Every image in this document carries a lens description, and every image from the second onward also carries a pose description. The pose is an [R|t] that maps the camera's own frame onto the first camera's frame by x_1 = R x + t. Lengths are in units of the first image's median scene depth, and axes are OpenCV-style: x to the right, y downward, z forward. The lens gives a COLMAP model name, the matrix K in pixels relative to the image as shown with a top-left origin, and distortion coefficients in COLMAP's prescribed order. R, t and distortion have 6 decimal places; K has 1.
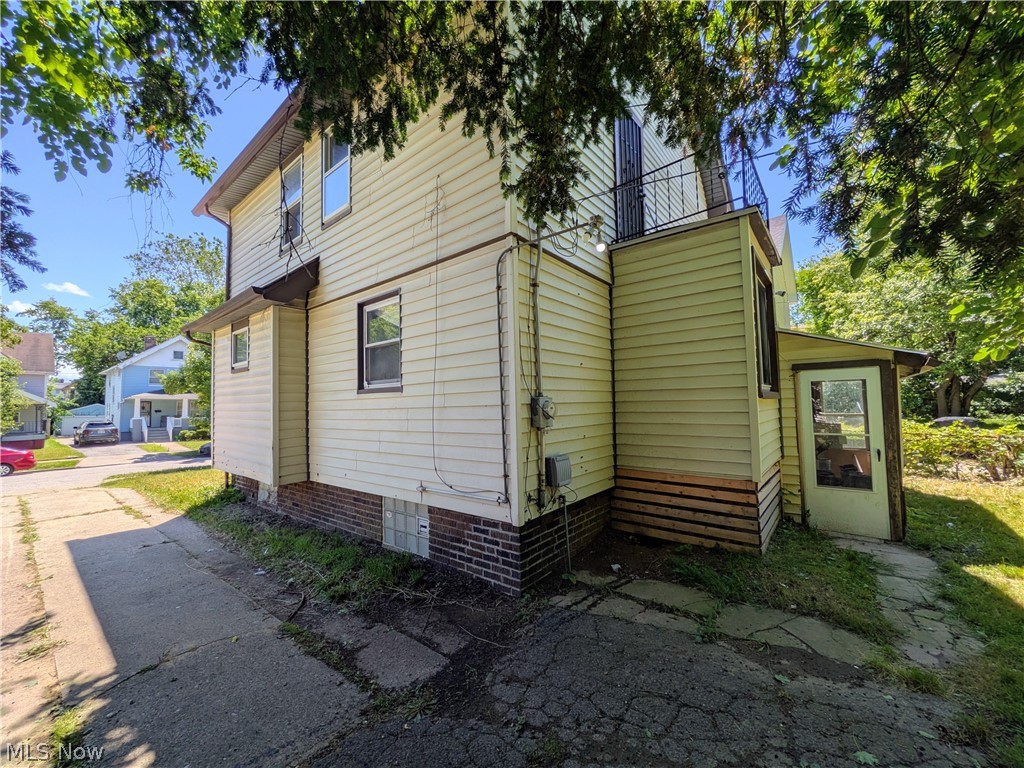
lens RADIAL K [[404.9, 0, 510.0], [0, 404.9, 386.8], [0, 0, 1]] dist [0.004057, -0.001795]
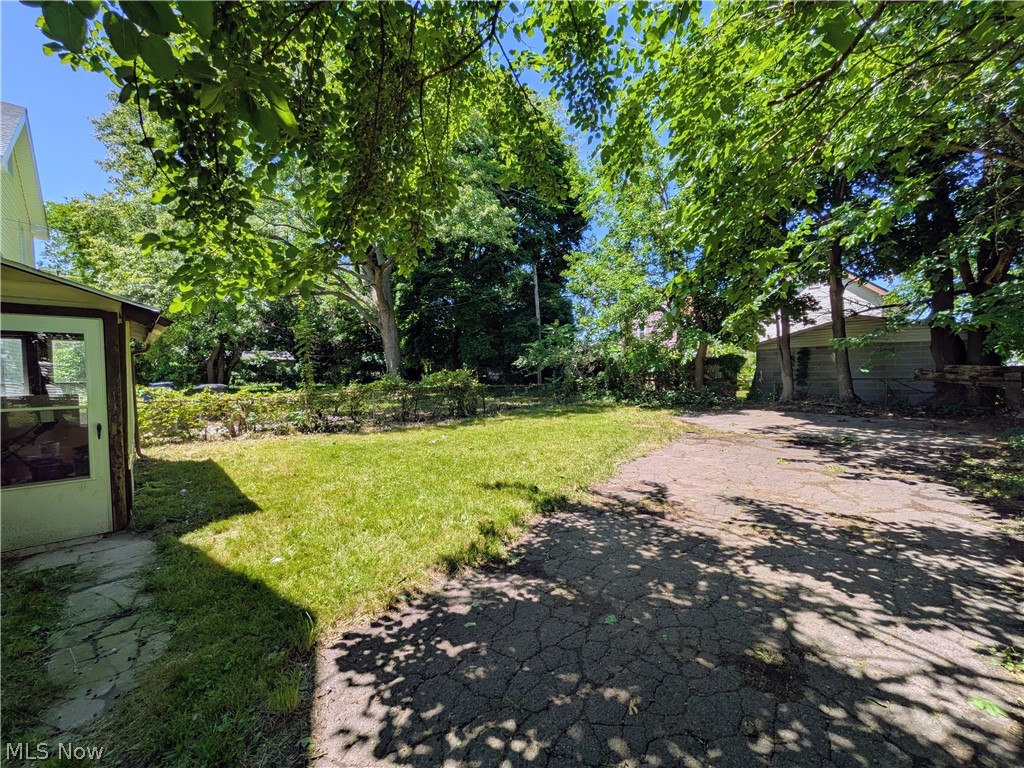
lens RADIAL K [[404.9, 0, 511.3], [0, 404.9, 384.5], [0, 0, 1]] dist [0.004057, -0.001795]
pose [[0.126728, -0.019082, 0.991754, 0.143105], [-0.046426, 0.998605, 0.025146, 0.012895], [-0.990850, -0.049230, 0.125666, 0.066240]]
